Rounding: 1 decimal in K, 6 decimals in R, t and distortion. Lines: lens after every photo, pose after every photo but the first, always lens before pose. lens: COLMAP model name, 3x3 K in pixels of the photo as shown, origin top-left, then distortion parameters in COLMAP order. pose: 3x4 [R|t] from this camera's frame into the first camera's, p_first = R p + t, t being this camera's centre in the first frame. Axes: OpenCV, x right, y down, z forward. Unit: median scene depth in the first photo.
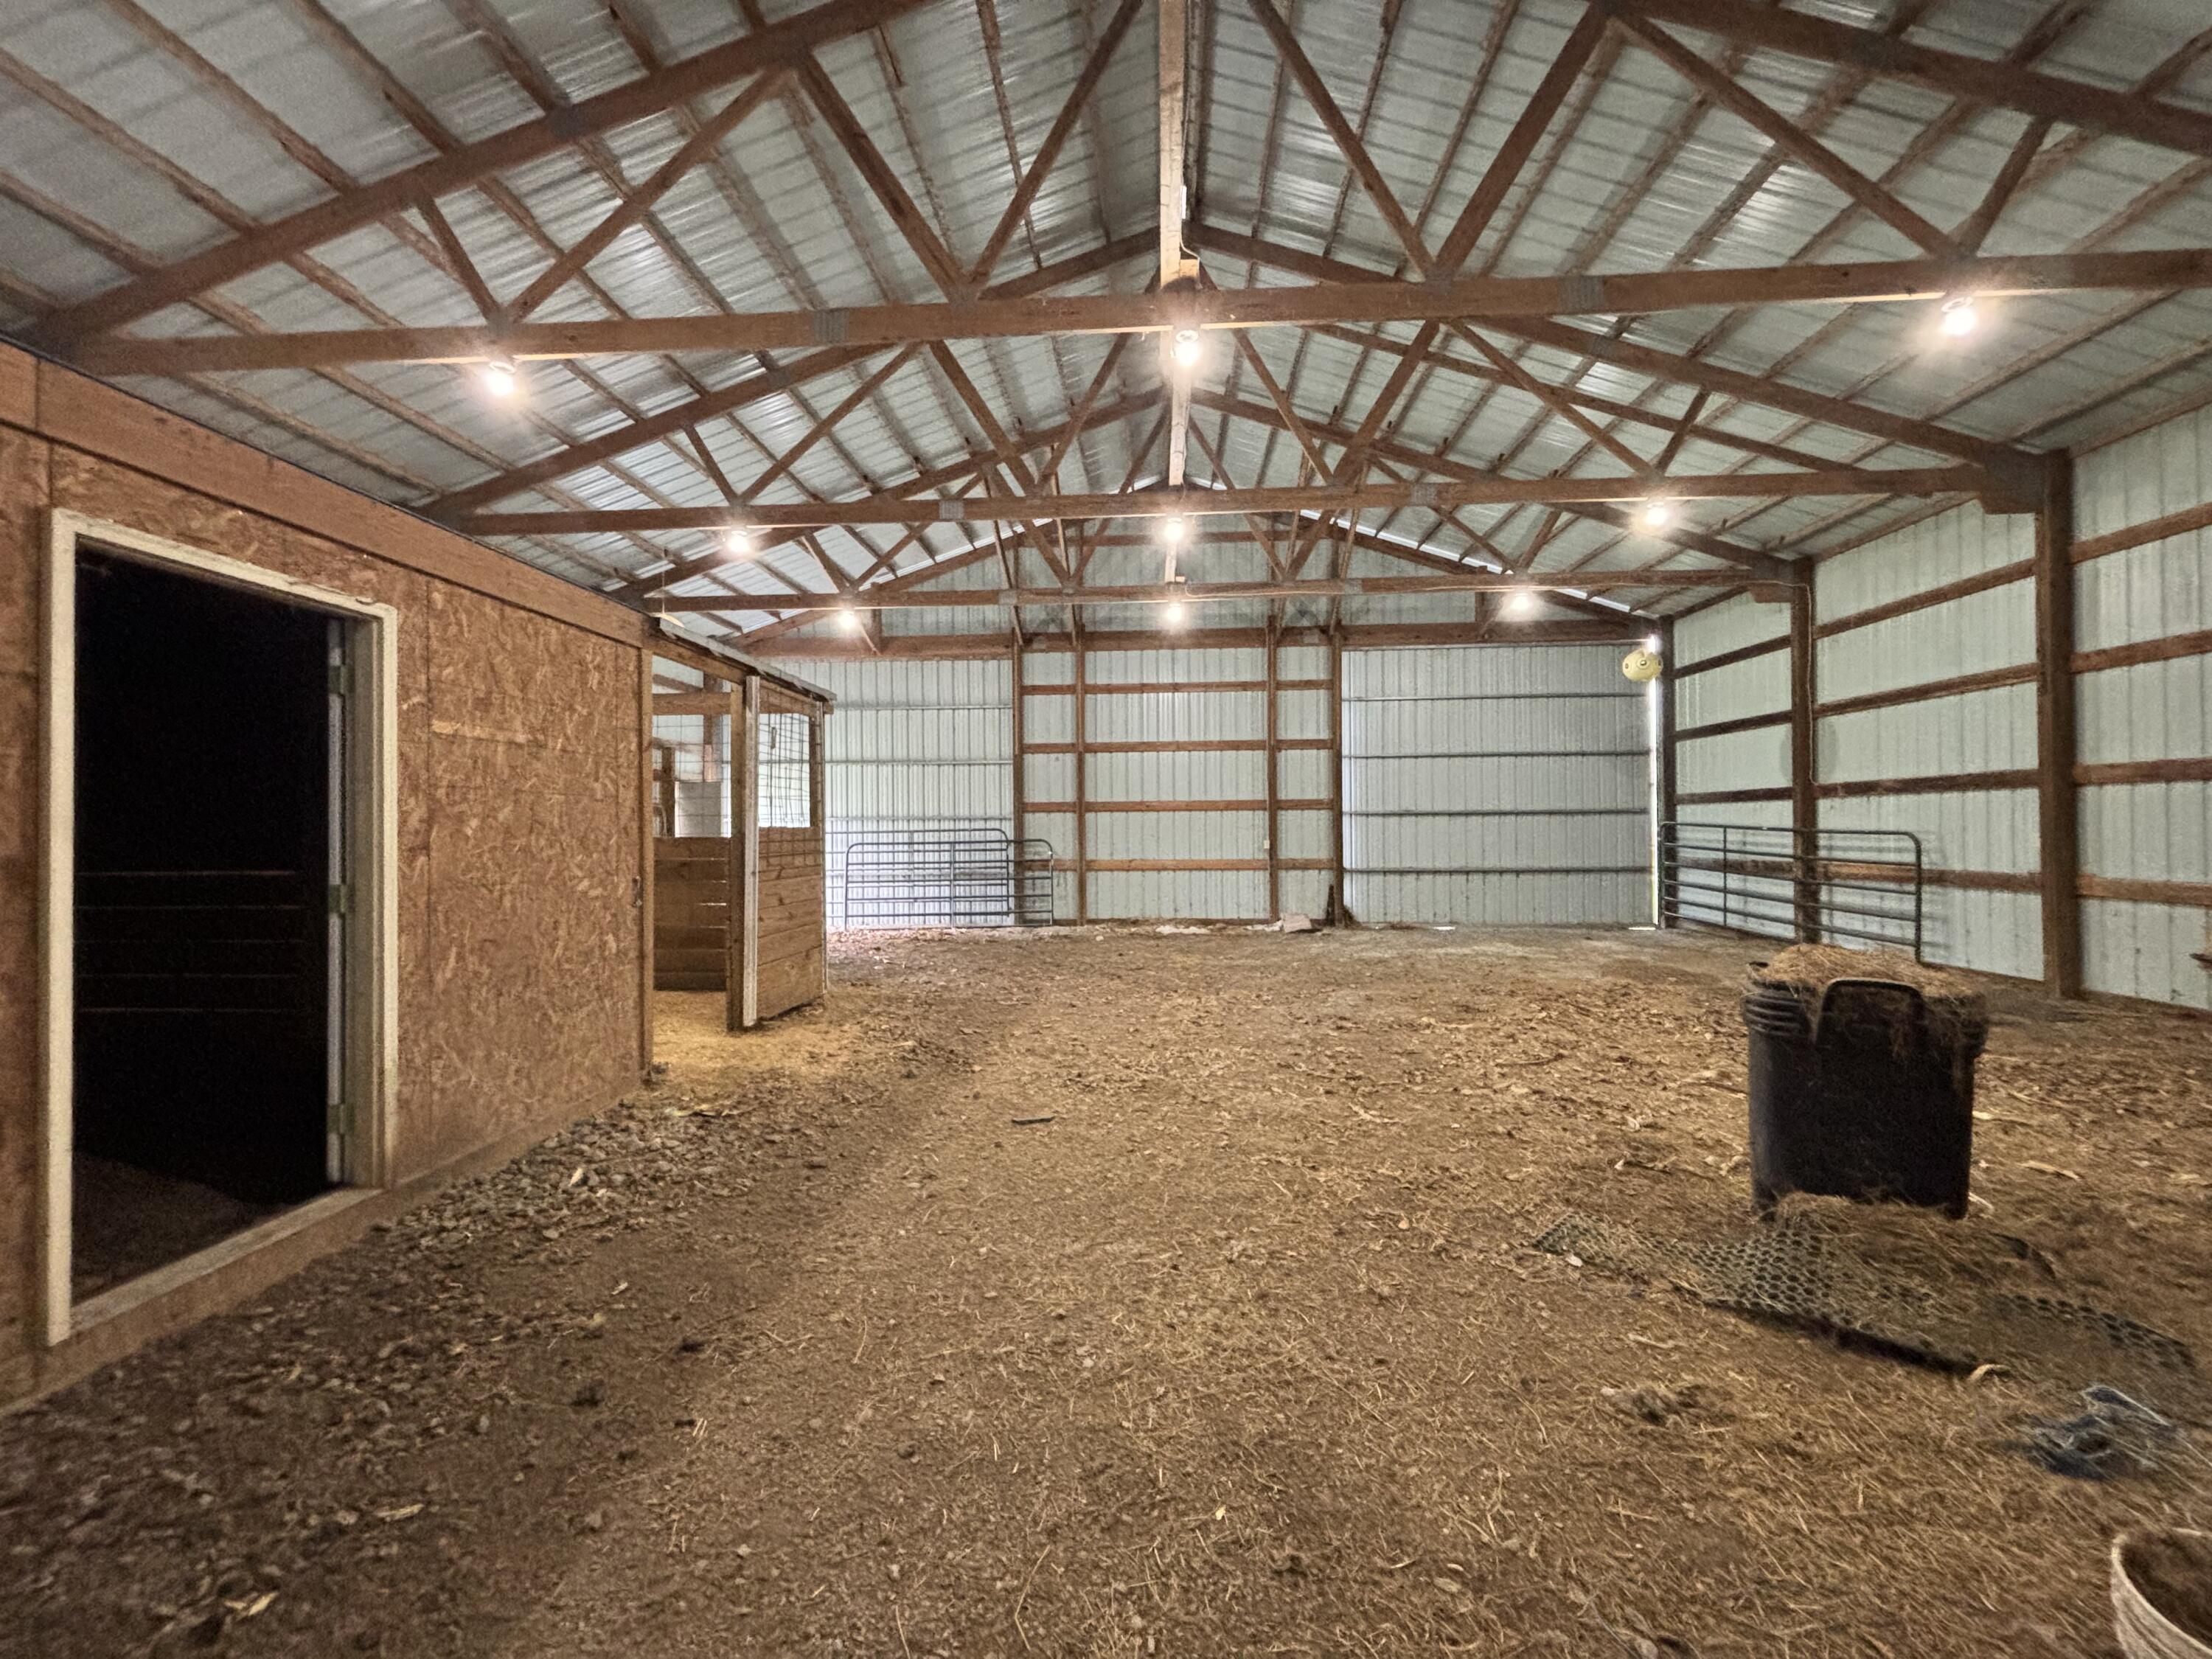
lens RADIAL K [[892.0, 0, 1113.7], [0, 892.0, 822.4], [0, 0, 1]] dist [-0.009322, 0.004861]
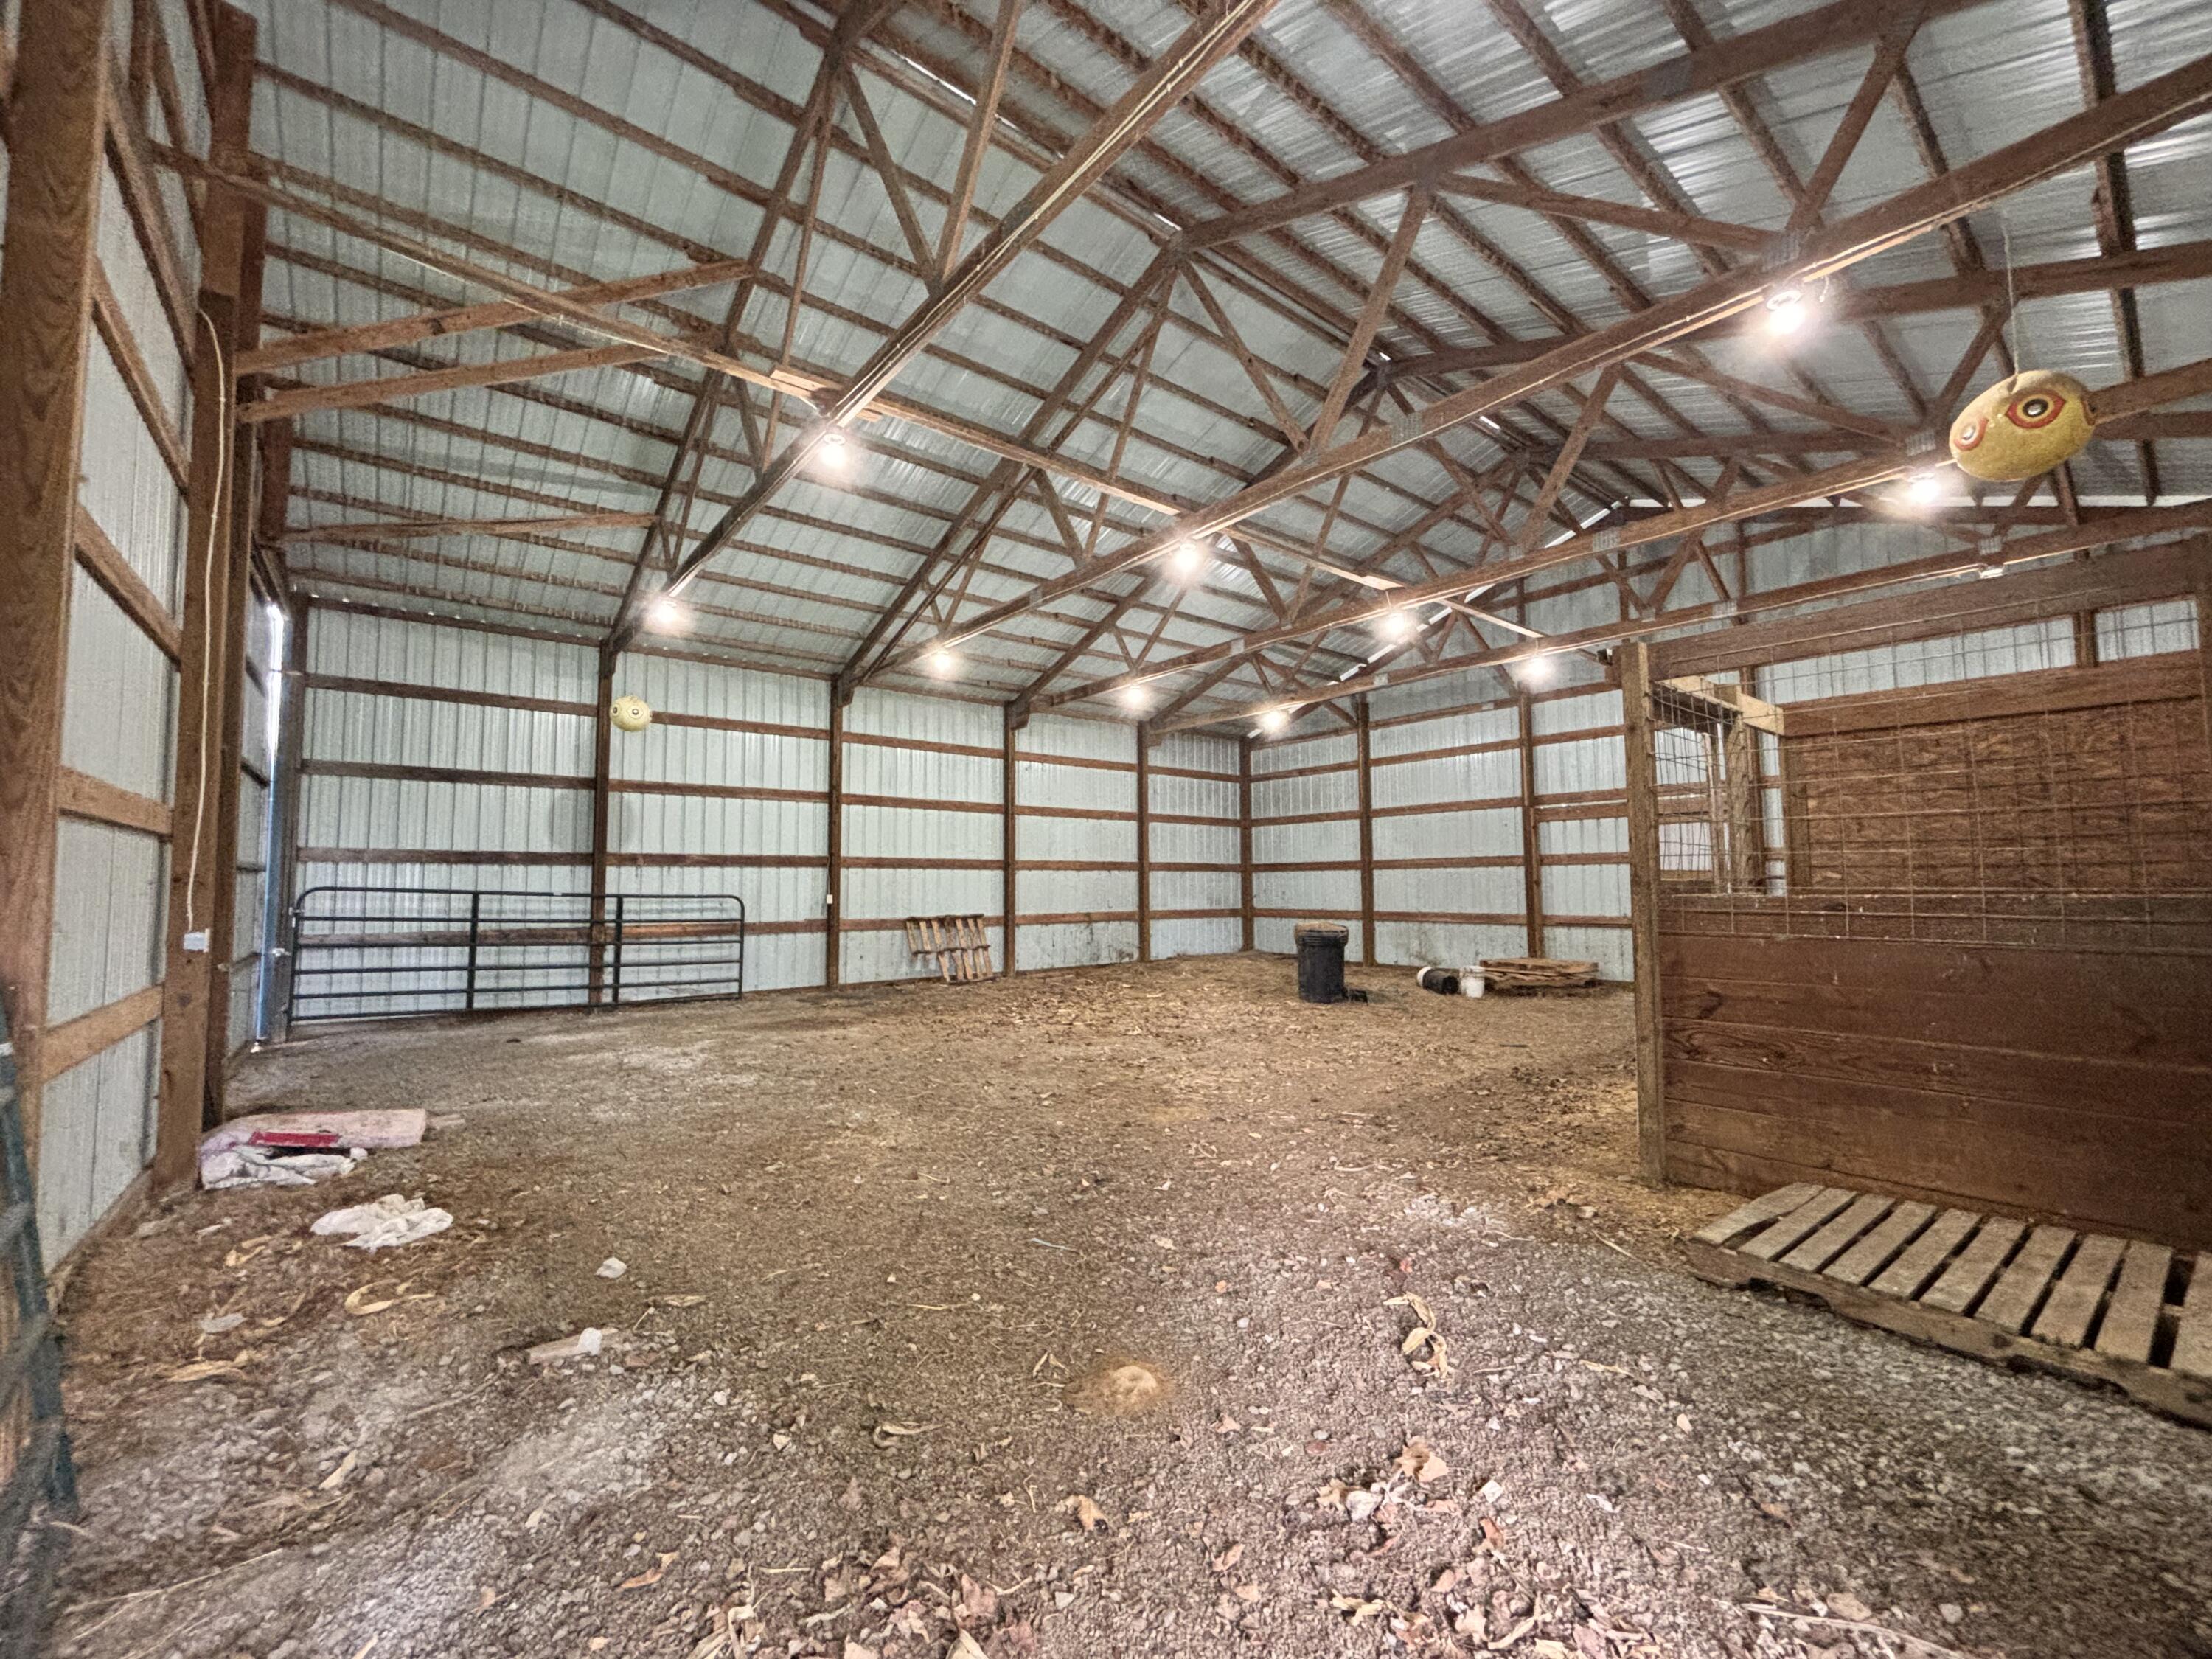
lens RADIAL K [[892.0, 0, 1113.7], [0, 892.0, 822.4], [0, 0, 1]] dist [-0.009322, 0.004861]
pose [[-0.681085, 0.061329, 0.729631, -0.401228], [0.003189, 0.996725, -0.080803, 0.009862], [-0.732197, -0.052707, -0.679050, 1.269744]]
